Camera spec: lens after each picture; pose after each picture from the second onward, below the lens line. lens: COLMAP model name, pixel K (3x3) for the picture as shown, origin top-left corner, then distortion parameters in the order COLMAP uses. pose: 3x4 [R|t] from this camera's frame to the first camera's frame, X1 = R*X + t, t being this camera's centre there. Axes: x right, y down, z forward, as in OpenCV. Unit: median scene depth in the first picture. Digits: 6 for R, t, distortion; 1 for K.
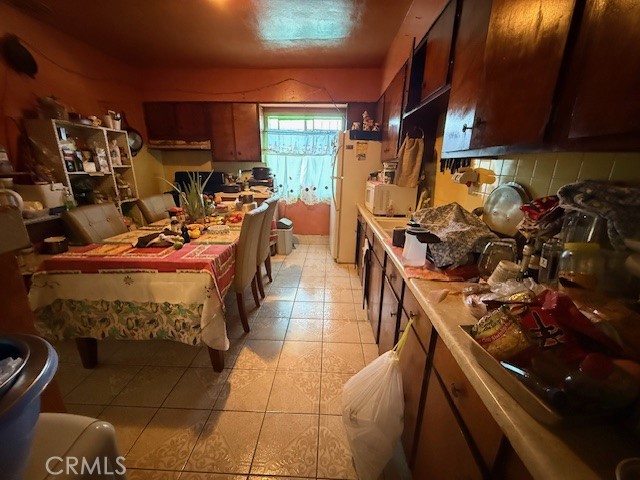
lens RADIAL K [[254.8, 0, 320.0], [0, 254.8, 240.0], [0, 0, 1]] dist [-0.001593, -0.000325]
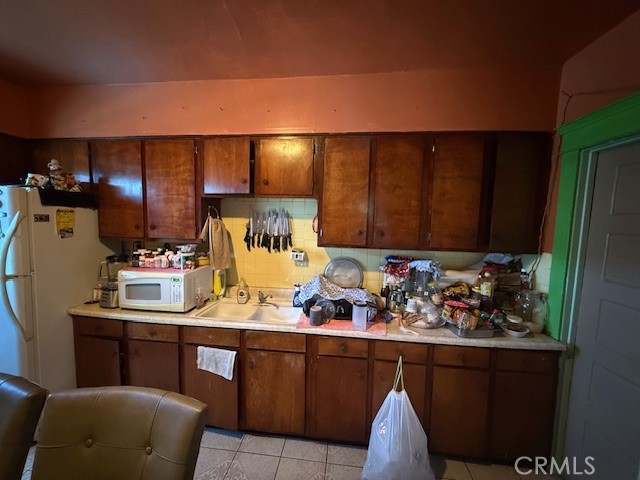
lens RADIAL K [[254.8, 0, 320.0], [0, 254.8, 240.0], [0, 0, 1]] dist [-0.001593, -0.000325]
pose [[0.103784, -0.105742, 0.988963, -0.368393], [0.264064, 0.961577, 0.075102, -0.202021], [-0.958905, 0.253356, 0.127719, 0.368248]]
